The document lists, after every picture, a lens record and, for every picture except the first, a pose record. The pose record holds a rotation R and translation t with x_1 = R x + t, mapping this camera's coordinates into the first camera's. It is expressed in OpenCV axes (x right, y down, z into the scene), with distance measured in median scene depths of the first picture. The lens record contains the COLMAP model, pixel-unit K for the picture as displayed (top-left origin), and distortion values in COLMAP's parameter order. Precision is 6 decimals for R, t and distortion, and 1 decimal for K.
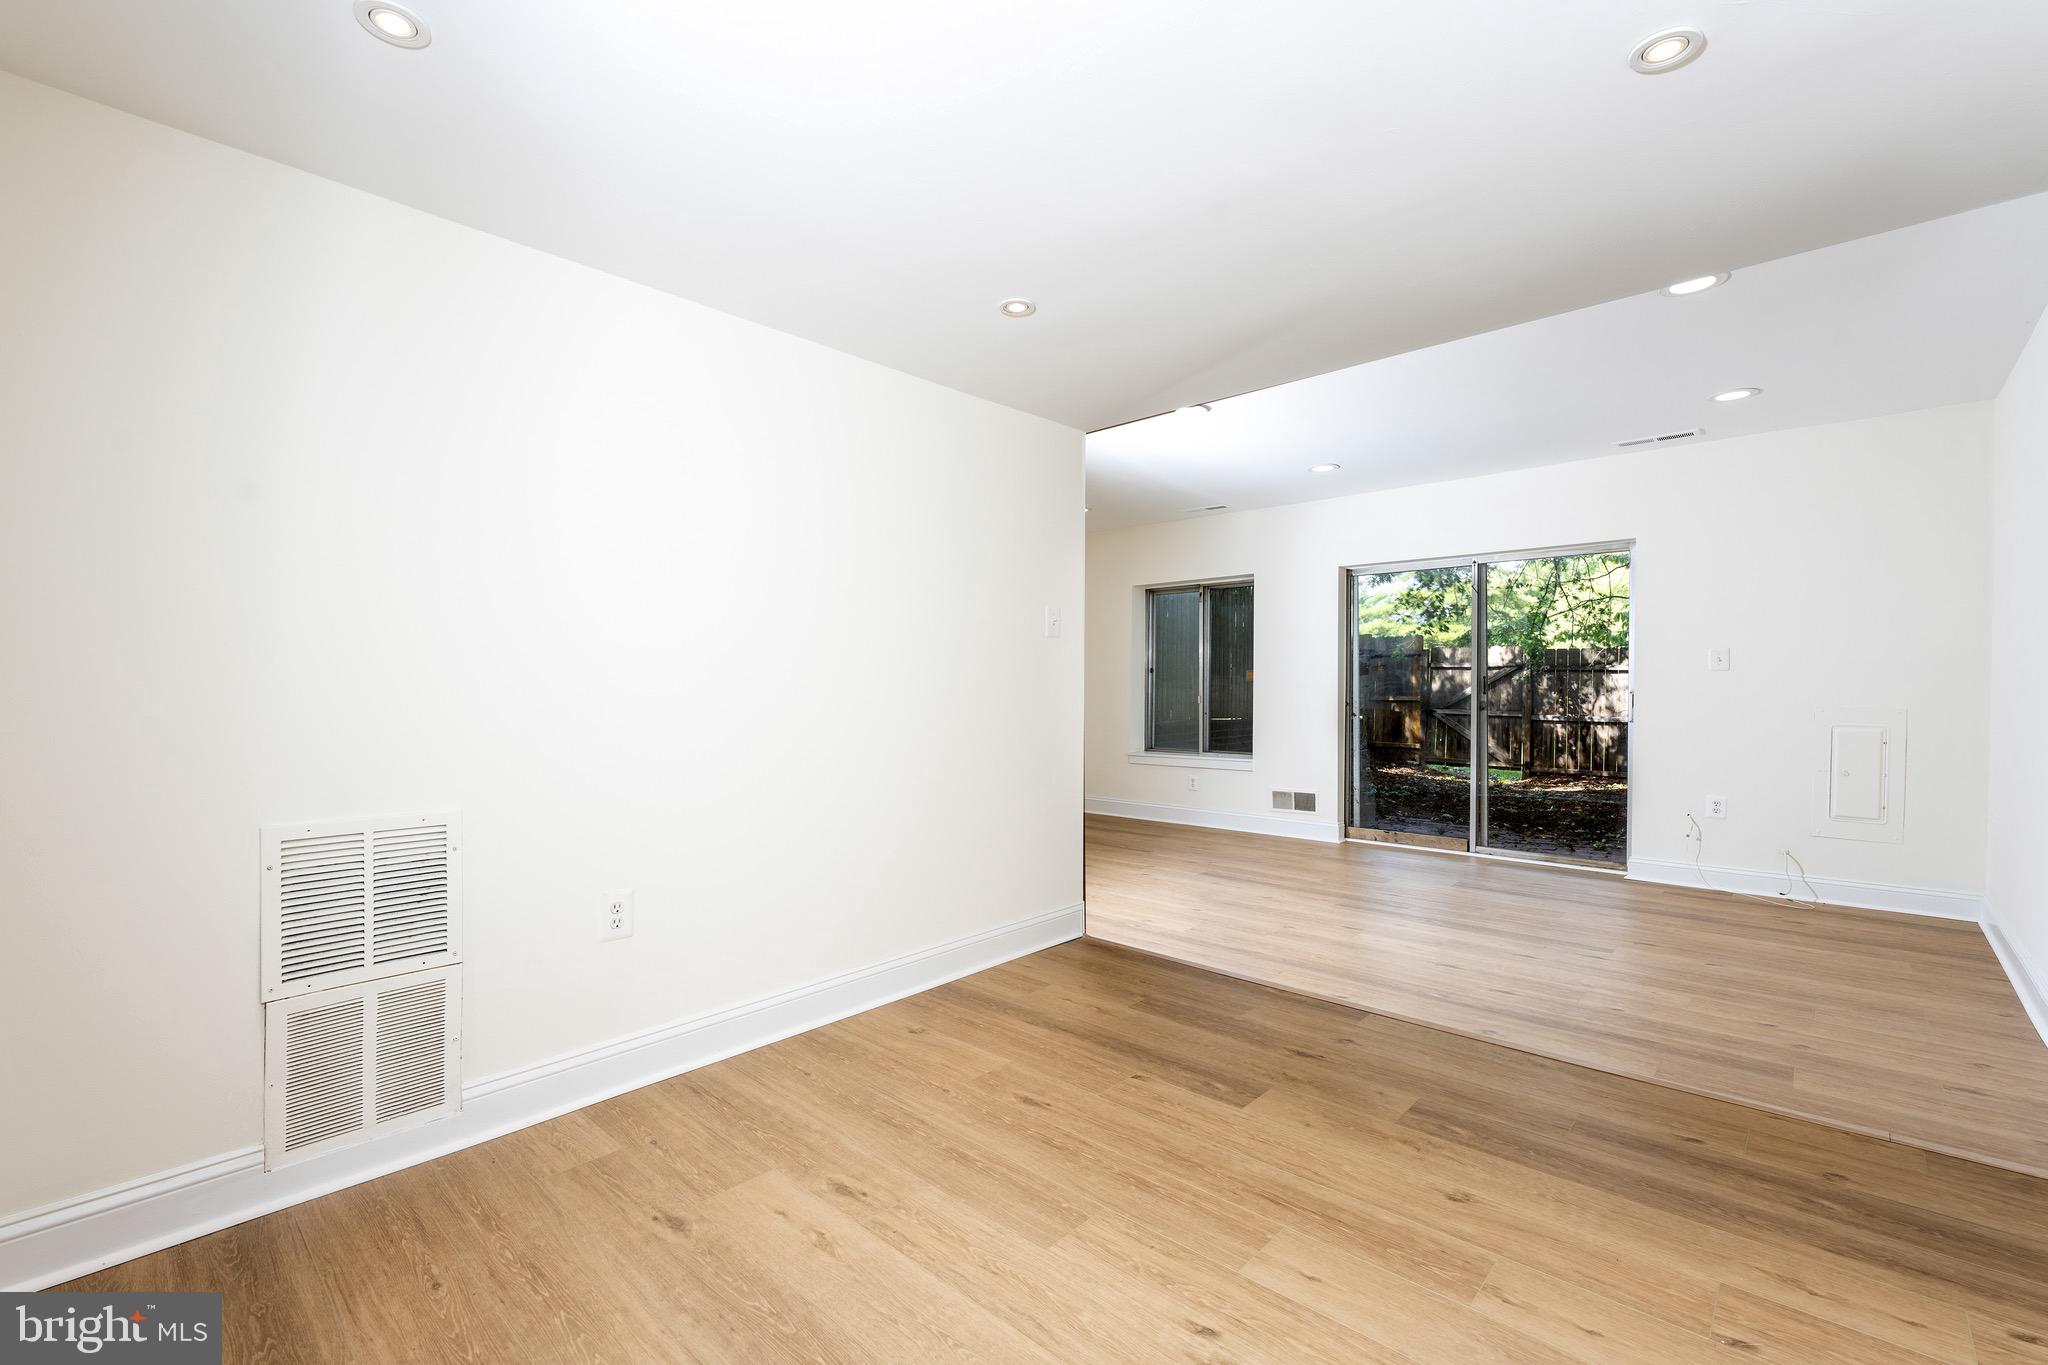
lens RADIAL K [[867.7, 0, 1011.3], [0, 867.7, 681.2], [0, 0, 1]] dist [-0.002556, -0.001461]
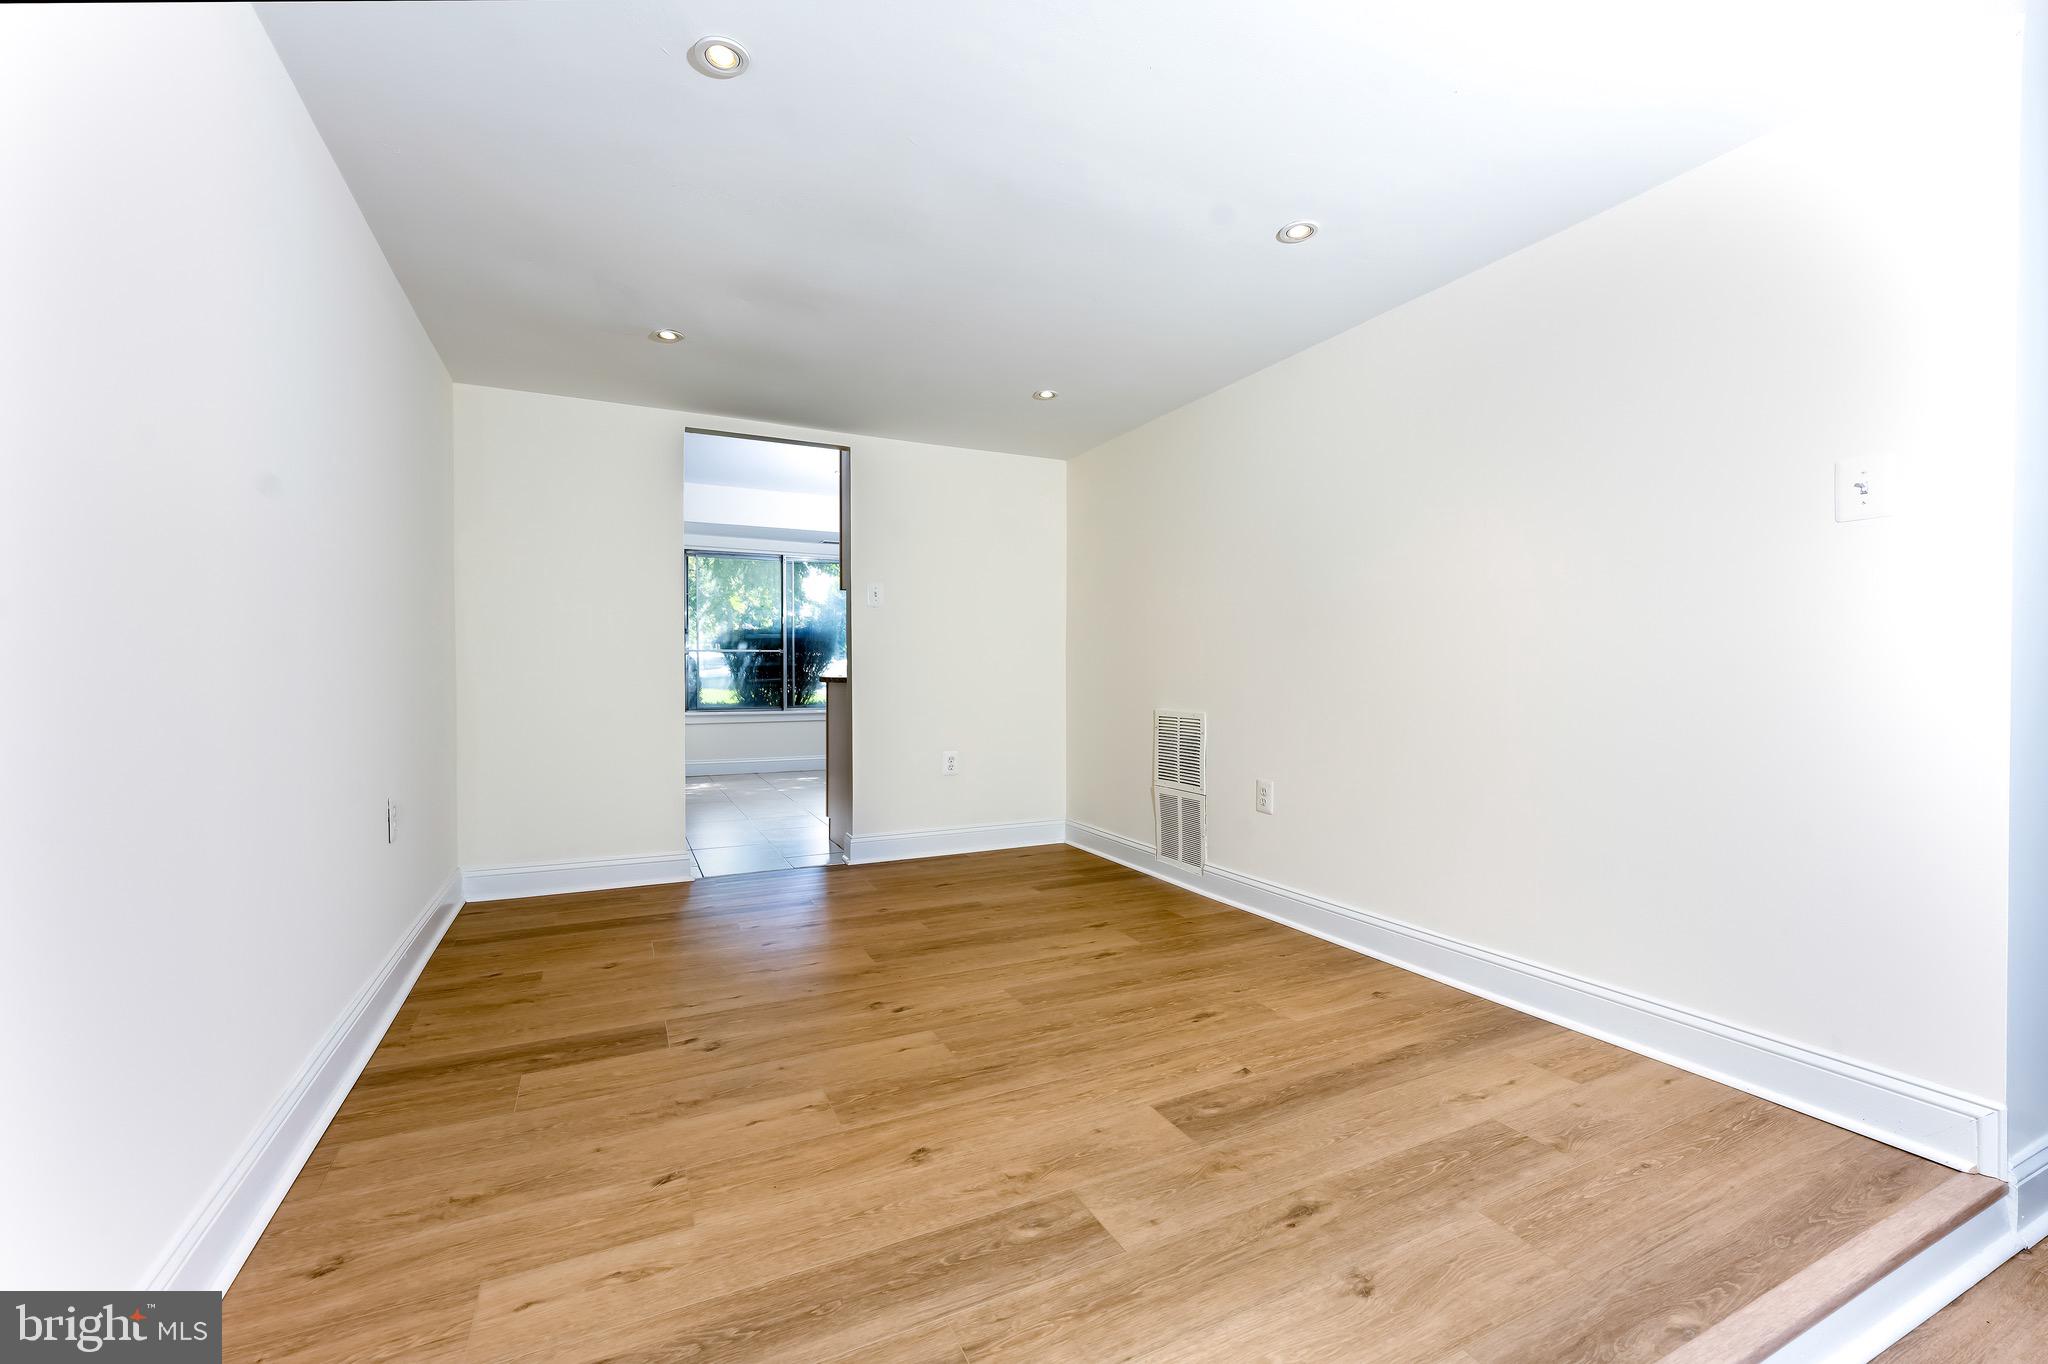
lens RADIAL K [[867.7, 0, 1029.6], [0, 867.7, 673.1], [0, 0, 1]] dist [-0.002556, -0.001461]
pose [[-0.350458, 0.003393, -0.936572, 1.243297], [0.007832, 0.999969, 0.000692, 0.062406], [0.936546, -0.007093, -0.350474, 1.321341]]
